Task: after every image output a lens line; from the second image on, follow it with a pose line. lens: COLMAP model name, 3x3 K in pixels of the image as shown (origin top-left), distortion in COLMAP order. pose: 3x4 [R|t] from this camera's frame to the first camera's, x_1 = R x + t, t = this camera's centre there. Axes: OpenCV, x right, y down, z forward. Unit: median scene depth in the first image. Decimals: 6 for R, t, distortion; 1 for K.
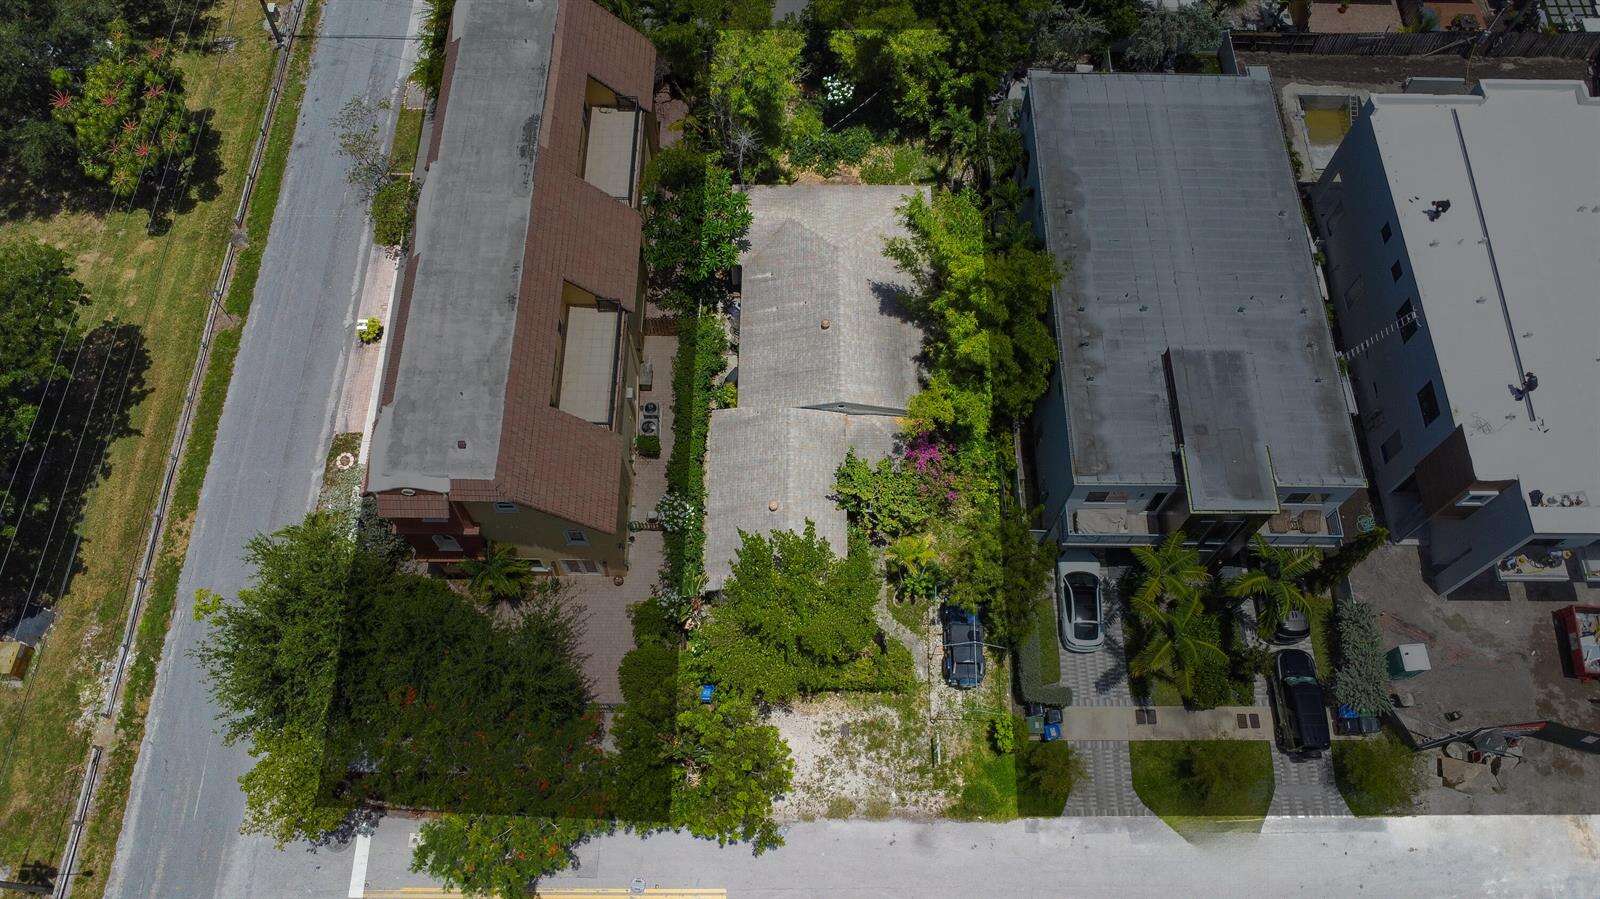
lens RADIAL K [[1161.2, 0, 800.0], [0, 1161.2, 449.5], [0, 0, 1]] dist [-0.027787, -0.006731]
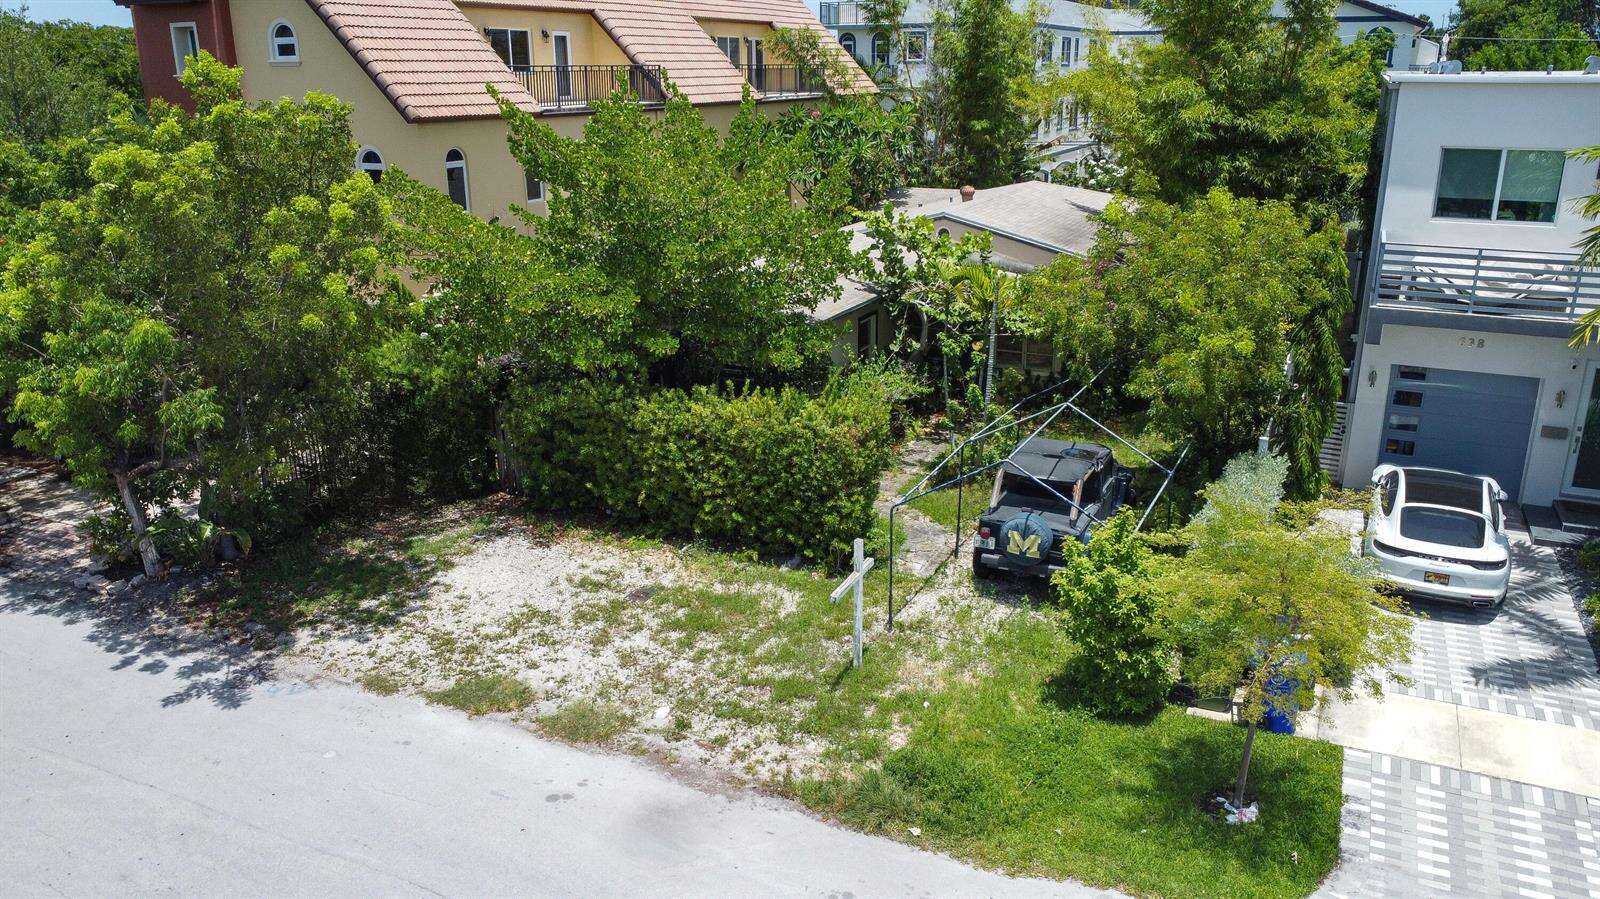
lens RADIAL K [[1161.2, 0, 800.0], [0, 1161.2, 449.5], [0, 0, 1]] dist [-0.027787, -0.006731]
pose [[0.904884, 0.119572, -0.408518, 0.217288], [-0.375545, 0.676057, -0.633966, 0.415219], [0.200377, 0.727083, 0.656658, 0.753643]]
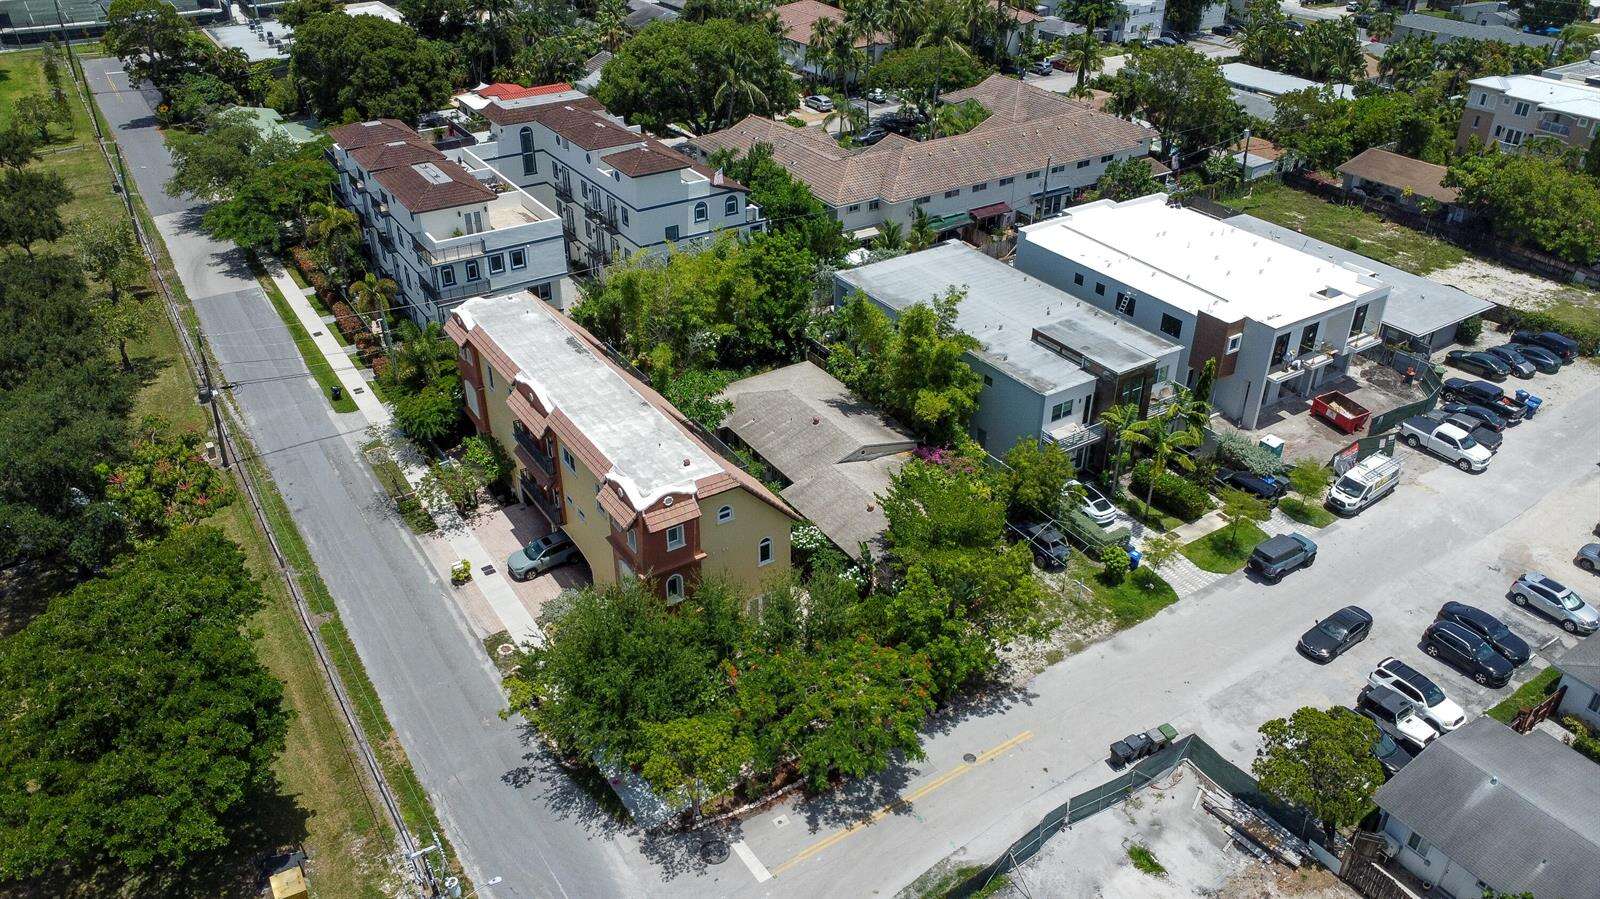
lens RADIAL K [[1161.2, 0, 800.0], [0, 1161.2, 449.5], [0, 0, 1]] dist [-0.027787, -0.006731]
pose [[0.835701, -0.289237, 0.466847, -0.685528], [0.494917, 0.765095, -0.411930, 0.502205], [-0.238037, 0.575301, 0.782539, -0.028678]]
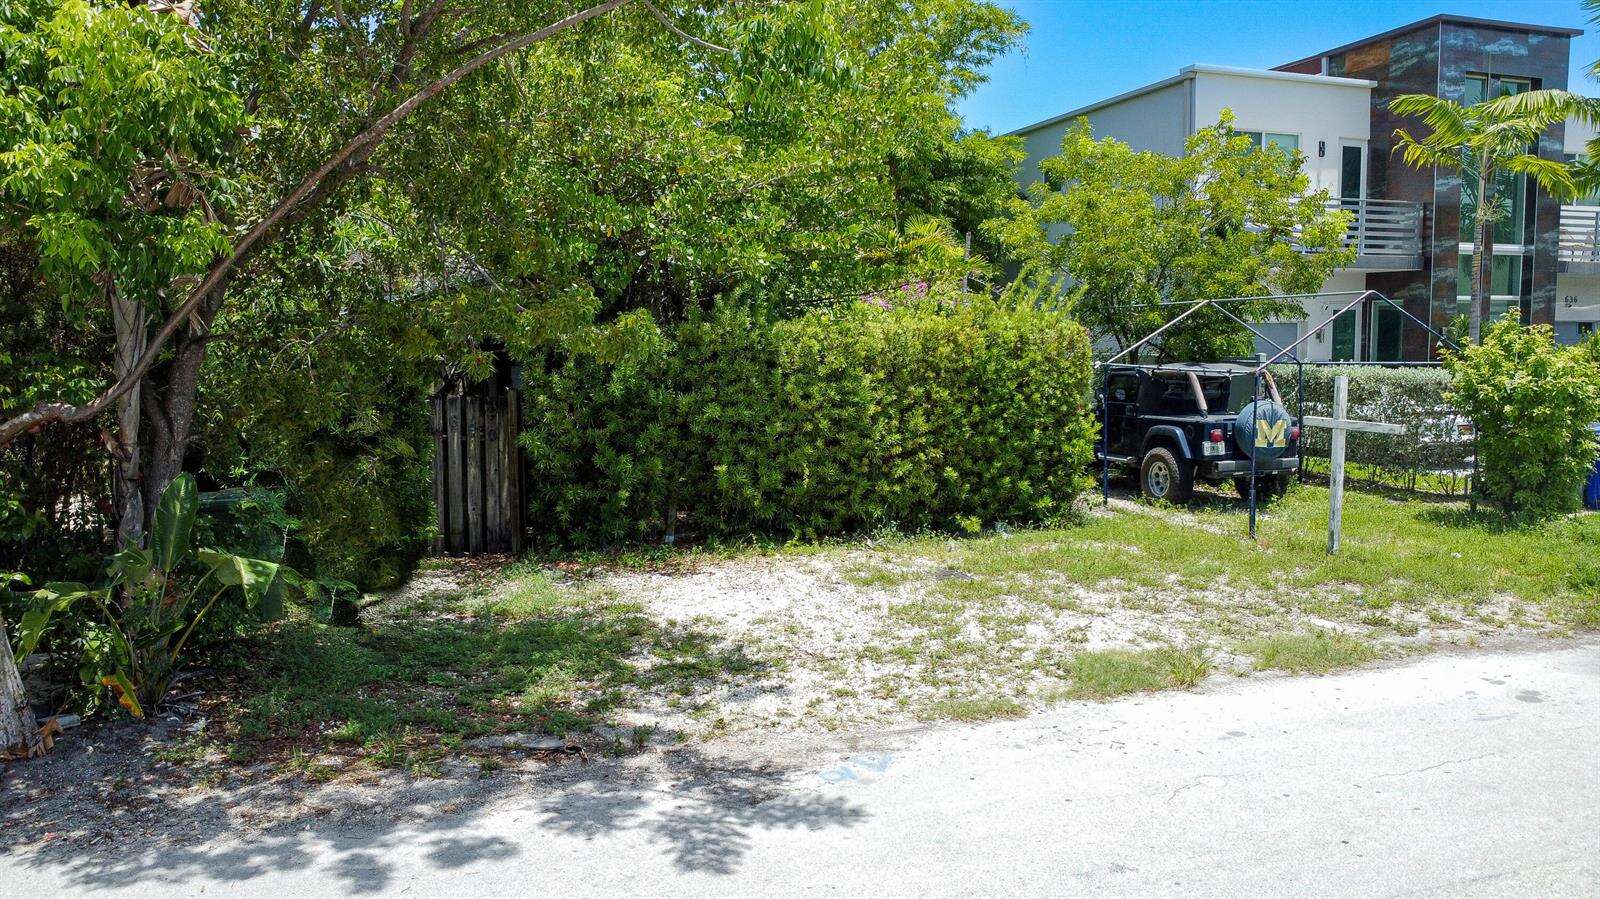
lens RADIAL K [[1165.0, 0, 800.0], [0, 1165.0, 449.5], [0, 0, 1]] dist [-0.024918, -0.006165]
pose [[0.943584, -0.045782, 0.327952, -0.060432], [0.303207, 0.517534, -0.800140, 0.401133], [-0.133094, 0.854437, 0.502218, 0.872619]]
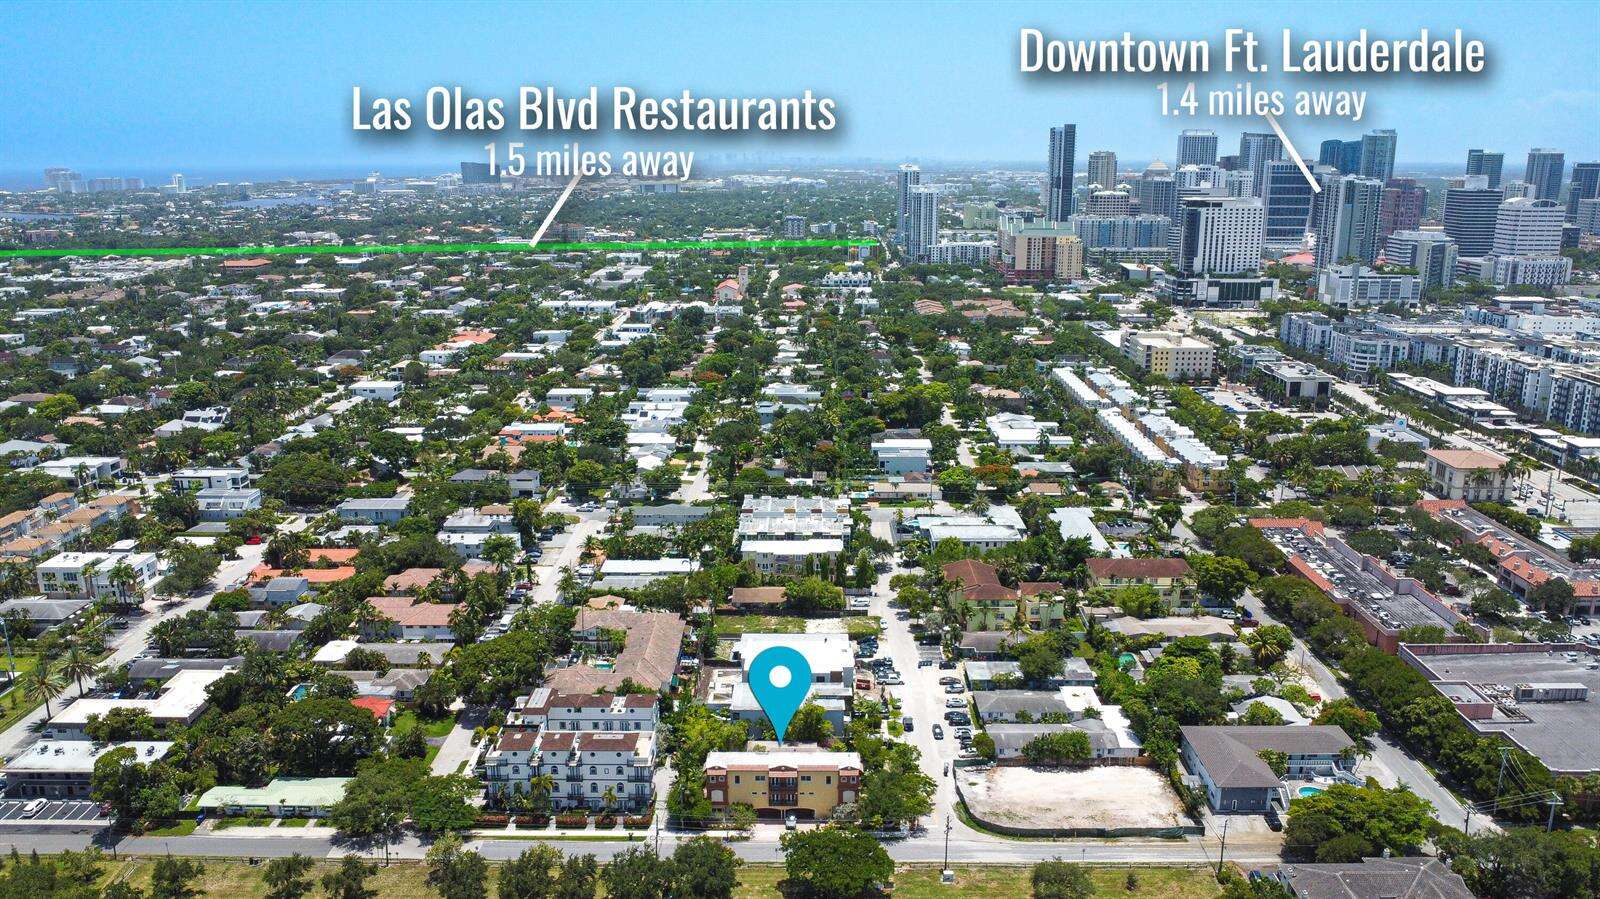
lens RADIAL K [[1165.0, 0, 800.0], [0, 1165.0, 449.5], [0, 0, 1]] dist [-0.024918, -0.006165]
pose [[0.005681, -0.255821, 0.966707, -3.920131], [0.898656, 0.425335, 0.107276, -1.050567], [-0.438618, 0.868128, 0.232311, -0.918926]]
